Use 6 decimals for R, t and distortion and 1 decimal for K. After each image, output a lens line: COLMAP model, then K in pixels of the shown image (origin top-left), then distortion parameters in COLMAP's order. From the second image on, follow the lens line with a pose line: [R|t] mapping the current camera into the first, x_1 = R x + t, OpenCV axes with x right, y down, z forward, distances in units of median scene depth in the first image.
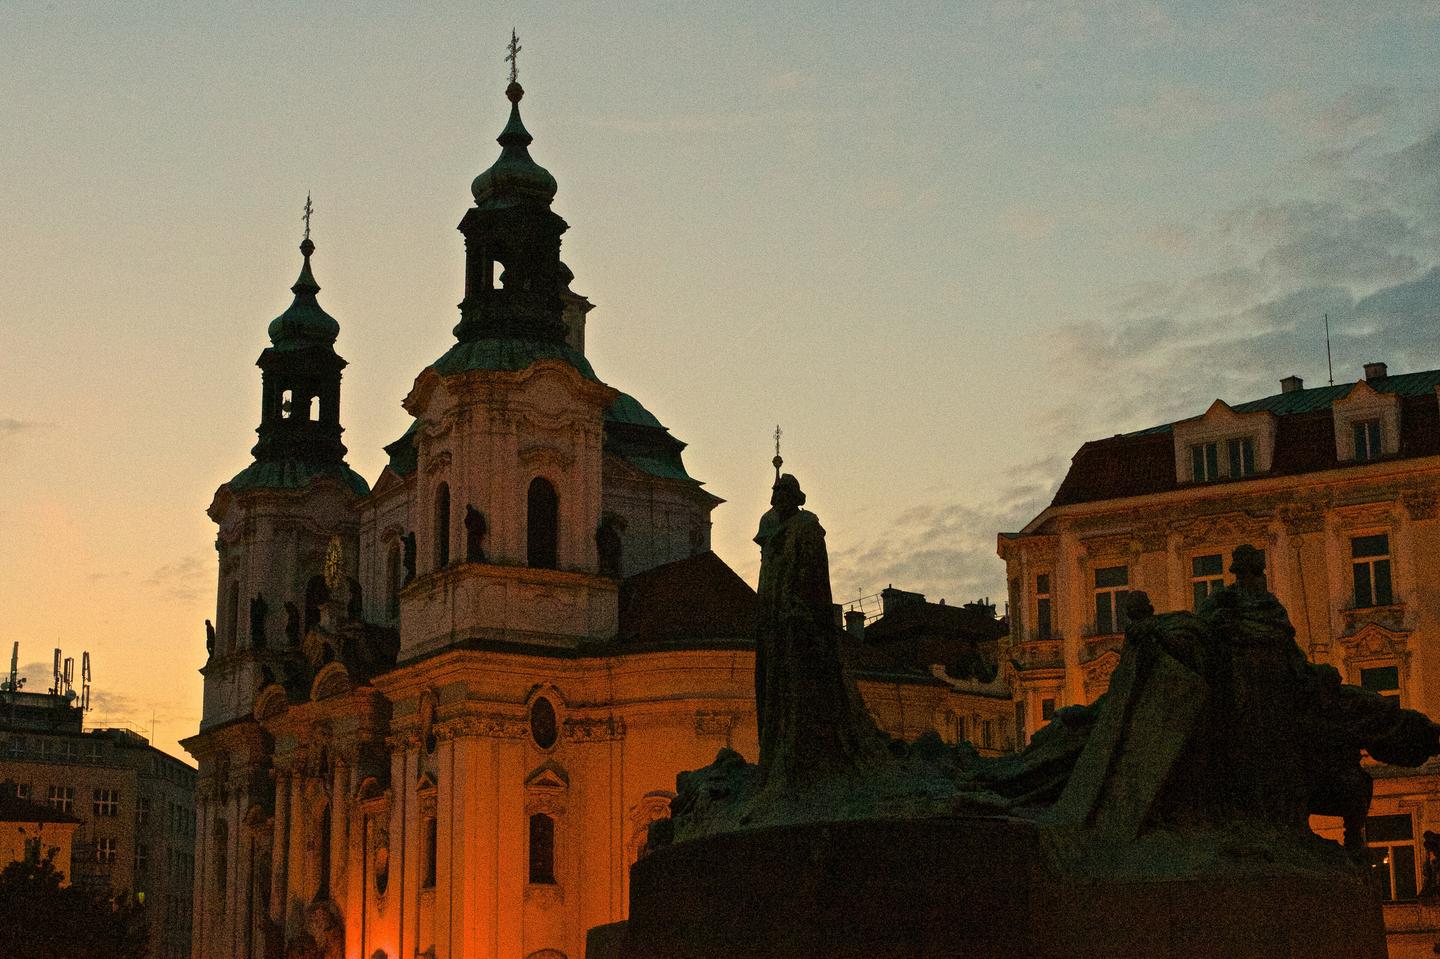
lens RADIAL K [[2190.8, 0, 682.5], [0, 2190.8, 480.4], [0, 0, 1]] dist [-0.092413, -0.031861]
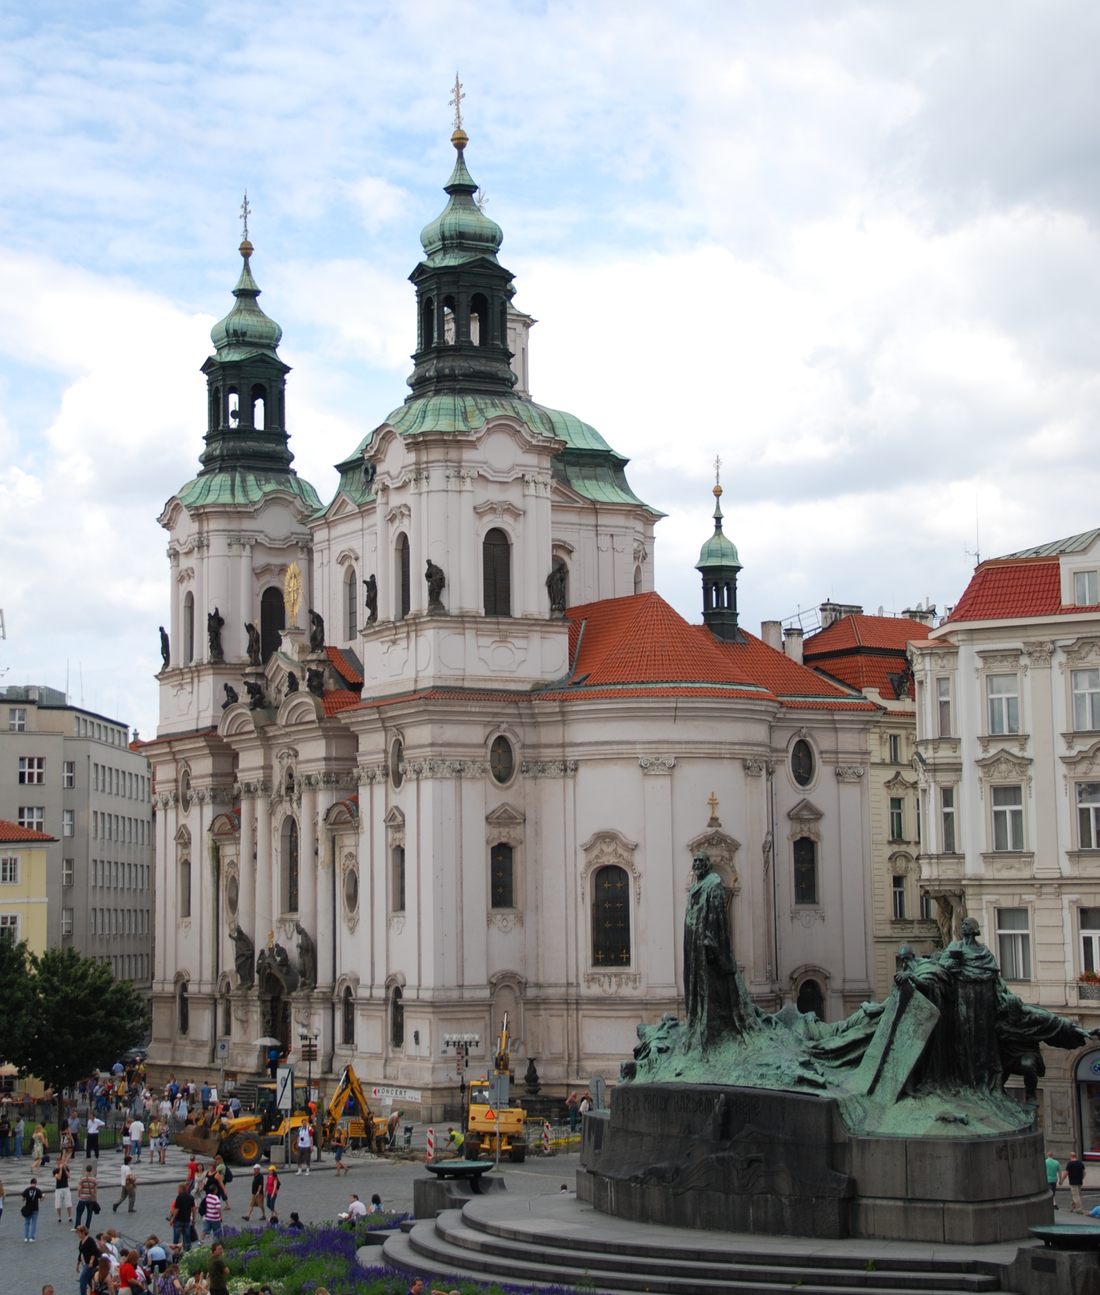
lens RADIAL K [[2378.8, 0, 550.0], [0, 2378.8, 647.5], [0, 0, 1]] dist [0.194488, 0.045289]
pose [[0.999467, -0.009686, -0.031163, -0.001762], [0.013131, 0.993585, 0.112322, -0.067975], [0.029876, -0.112671, 0.993183, -0.146439]]
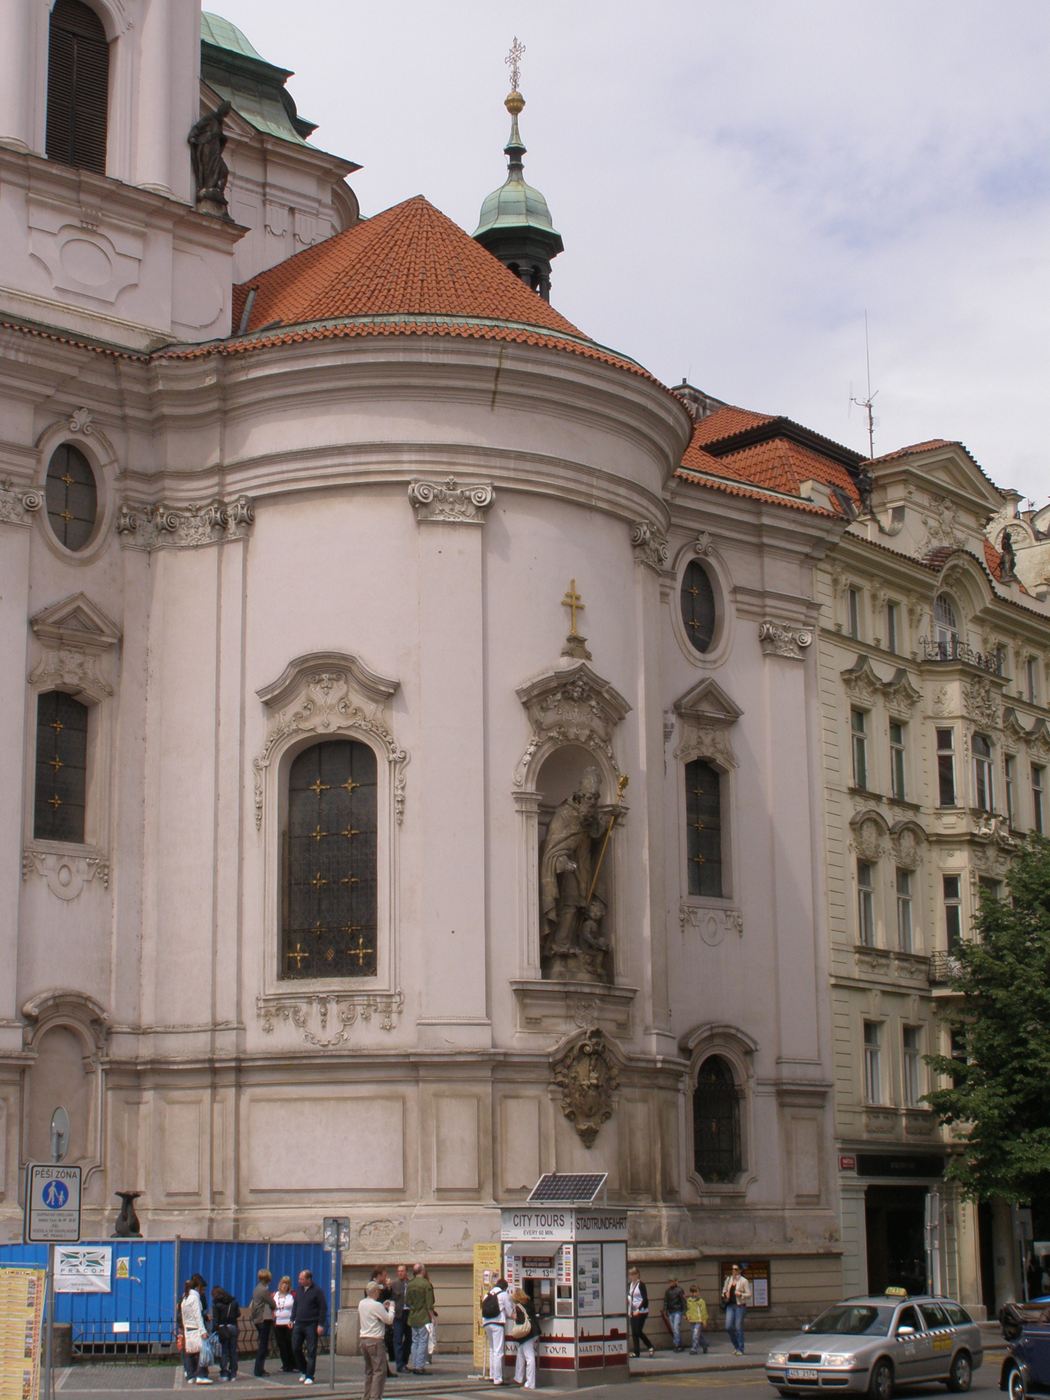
lens RADIAL K [[2372.4, 0, 525.0], [0, 2372.4, 700.0], [0, 0, 1]] dist [-0.113809, -0.089257]
pose [[0.985993, 0.030777, 0.163921, -0.042997], [-0.033321, 0.999363, 0.012794, 0.123484], [-0.163423, -0.018077, 0.986391, 0.428368]]
